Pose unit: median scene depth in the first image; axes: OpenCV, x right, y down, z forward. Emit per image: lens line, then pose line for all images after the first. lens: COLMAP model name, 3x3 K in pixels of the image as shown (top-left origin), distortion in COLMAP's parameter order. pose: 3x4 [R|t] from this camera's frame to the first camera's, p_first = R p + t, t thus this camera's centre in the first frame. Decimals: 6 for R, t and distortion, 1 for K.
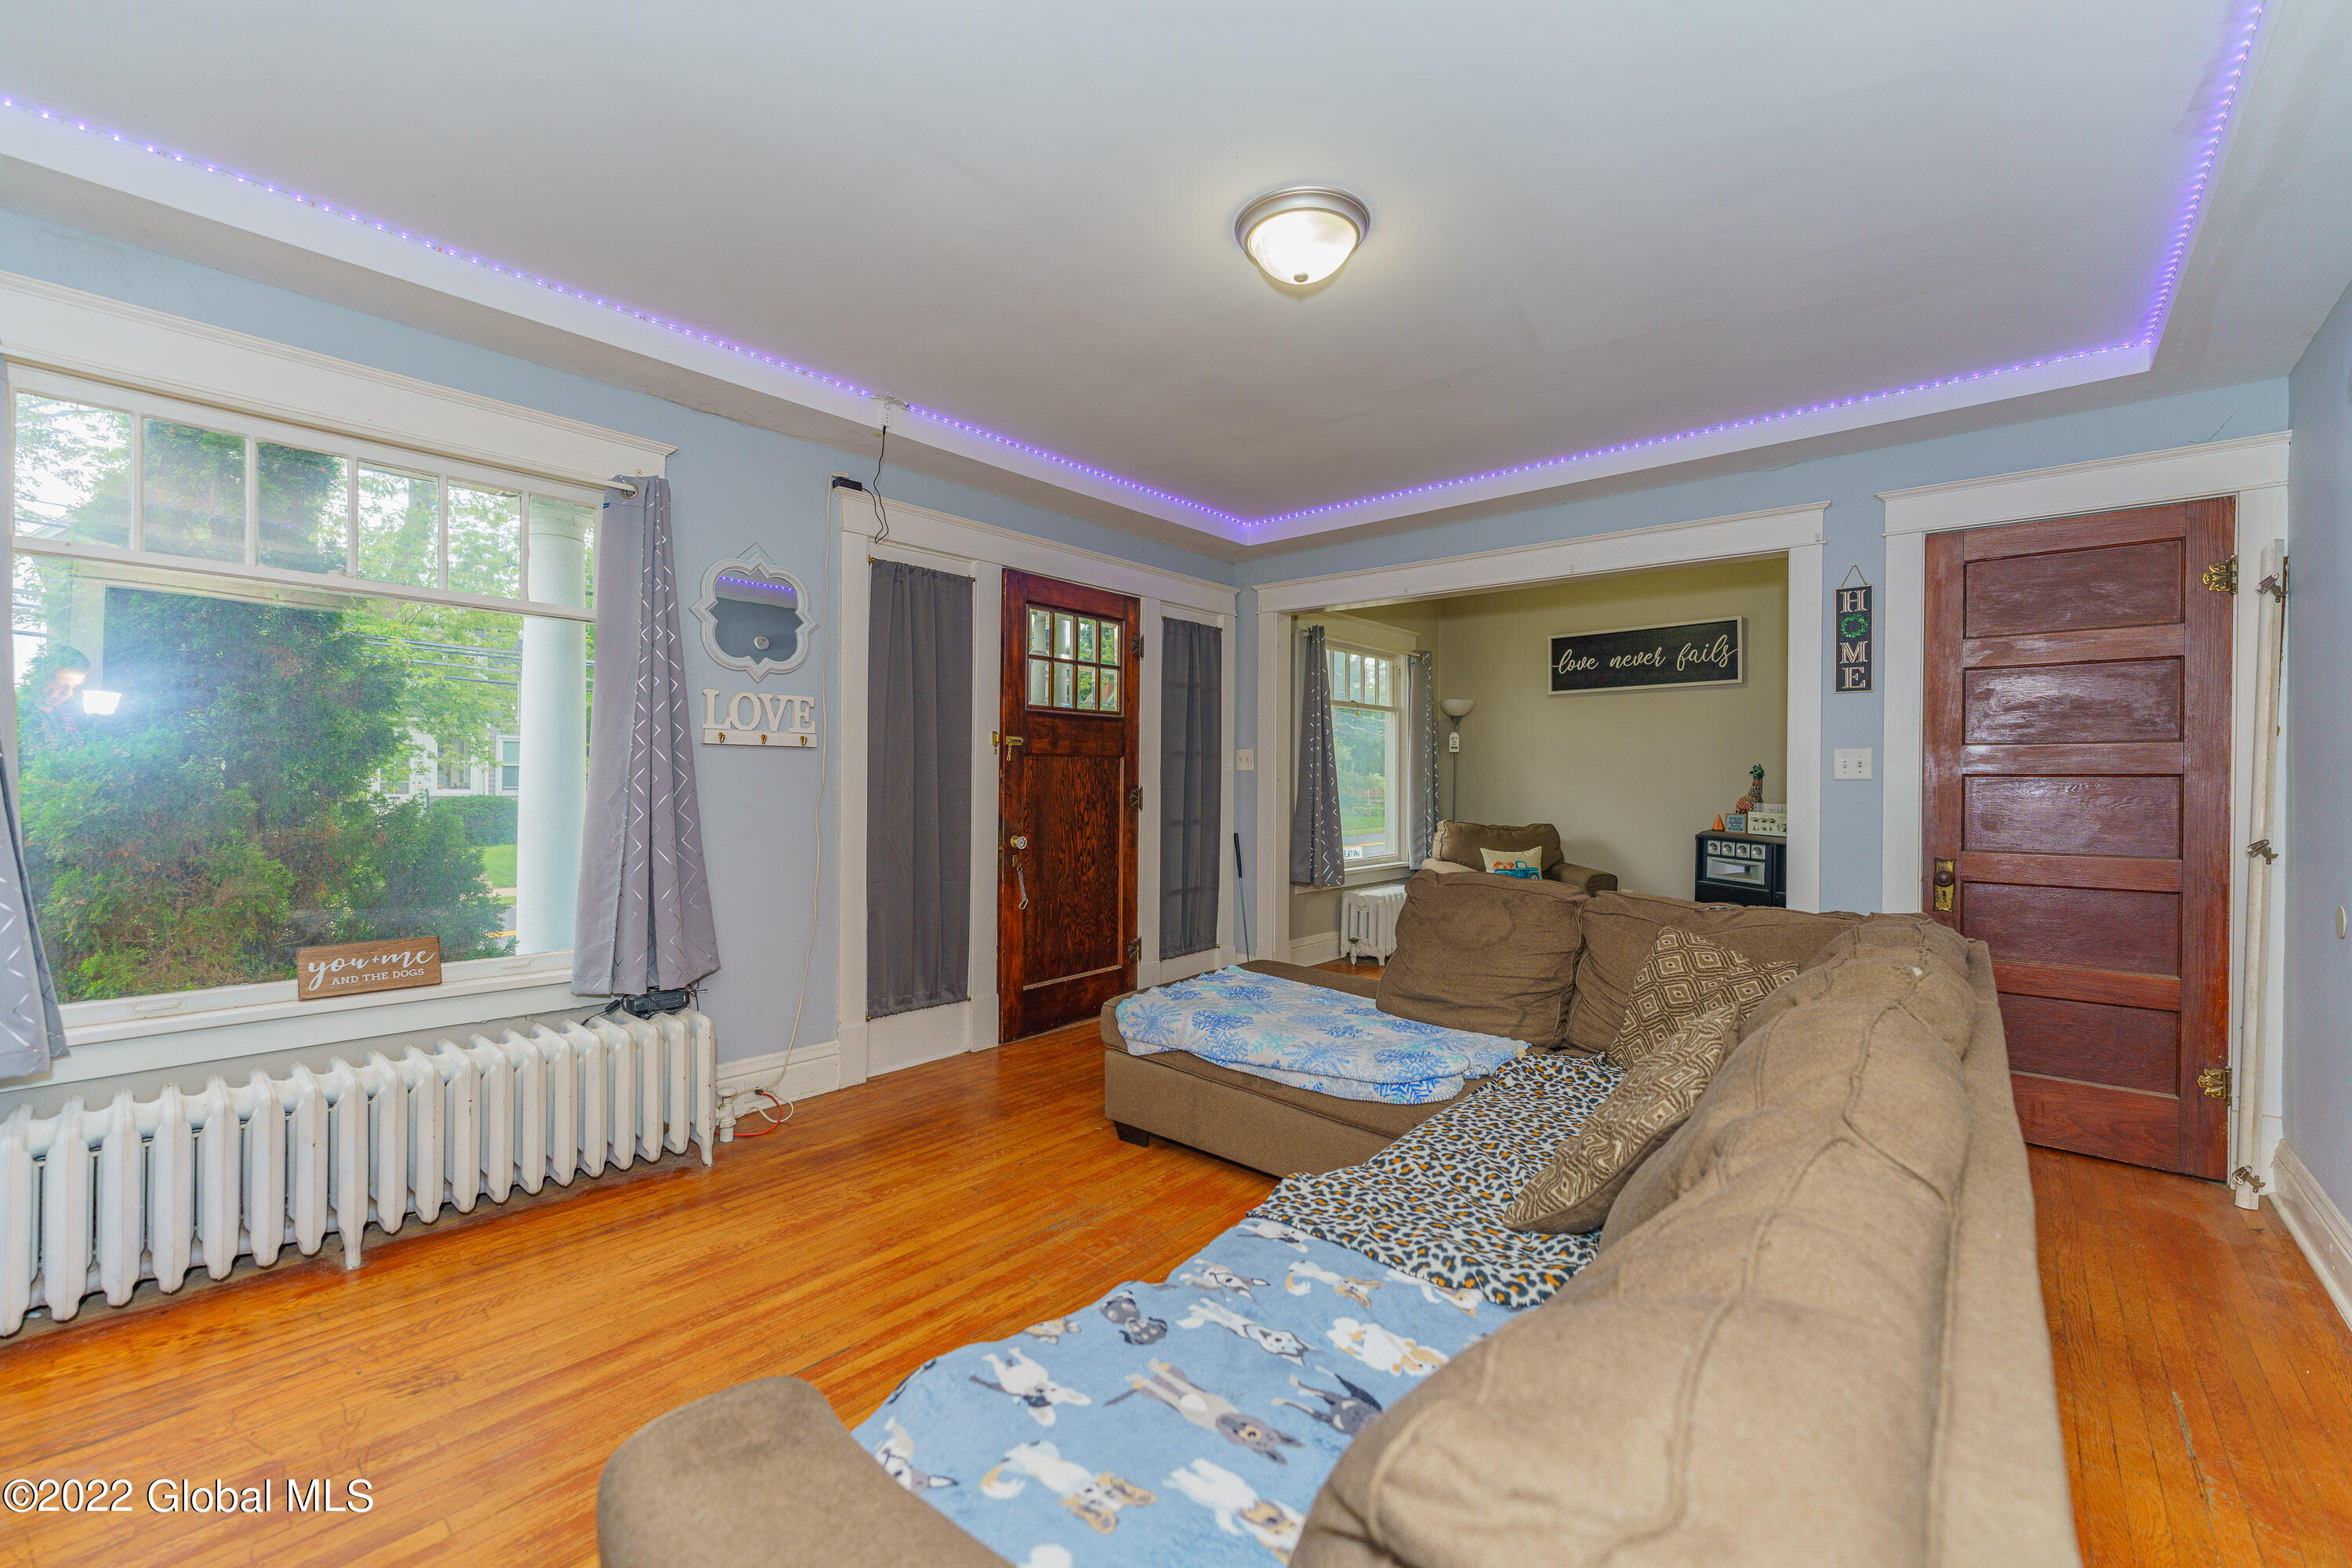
lens RADIAL K [[941.5, 0, 1178.5], [0, 941.5, 779.3], [0, 0, 1]] dist [0.000453, 0.000169]
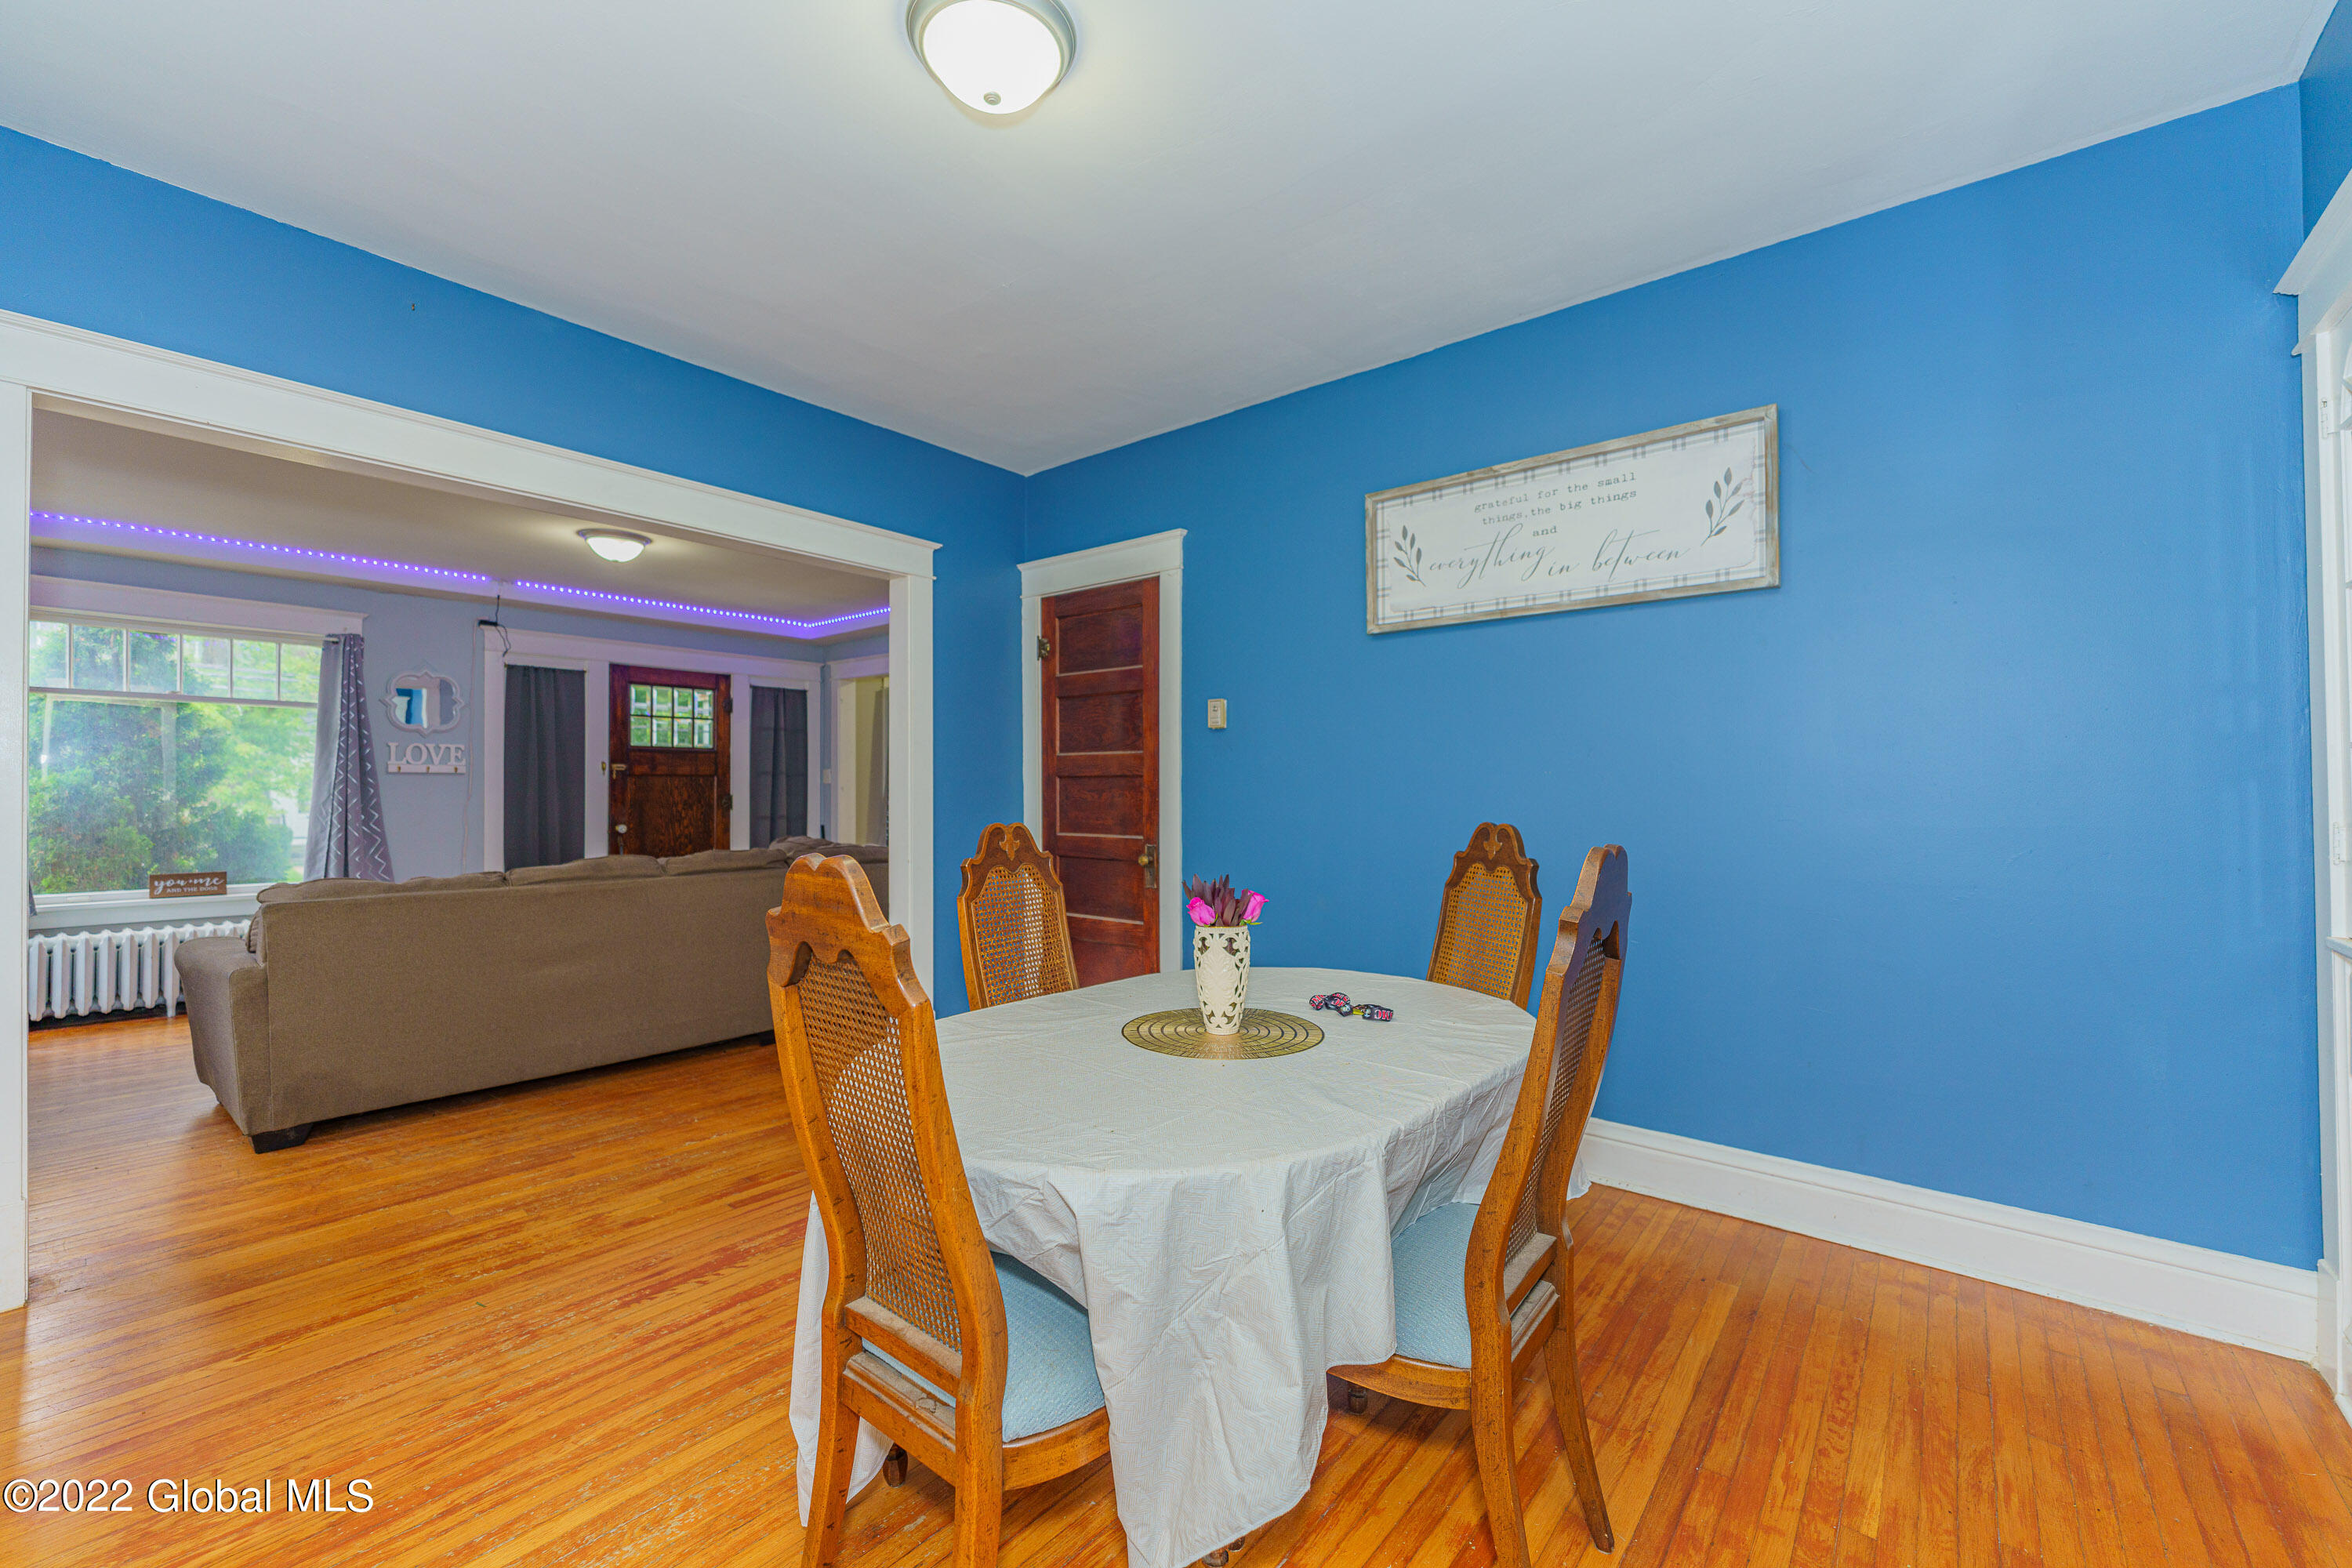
lens RADIAL K [[941.5, 0, 1175.9], [0, 941.5, 777.9], [0, 0, 1]] dist [0.000453, 0.000169]
pose [[0.999405, -0.010190, 0.032959, 0.708537], [0.010687, 0.999831, -0.014930, 0.012451], [-0.032801, 0.015273, 0.999345, -0.648756]]
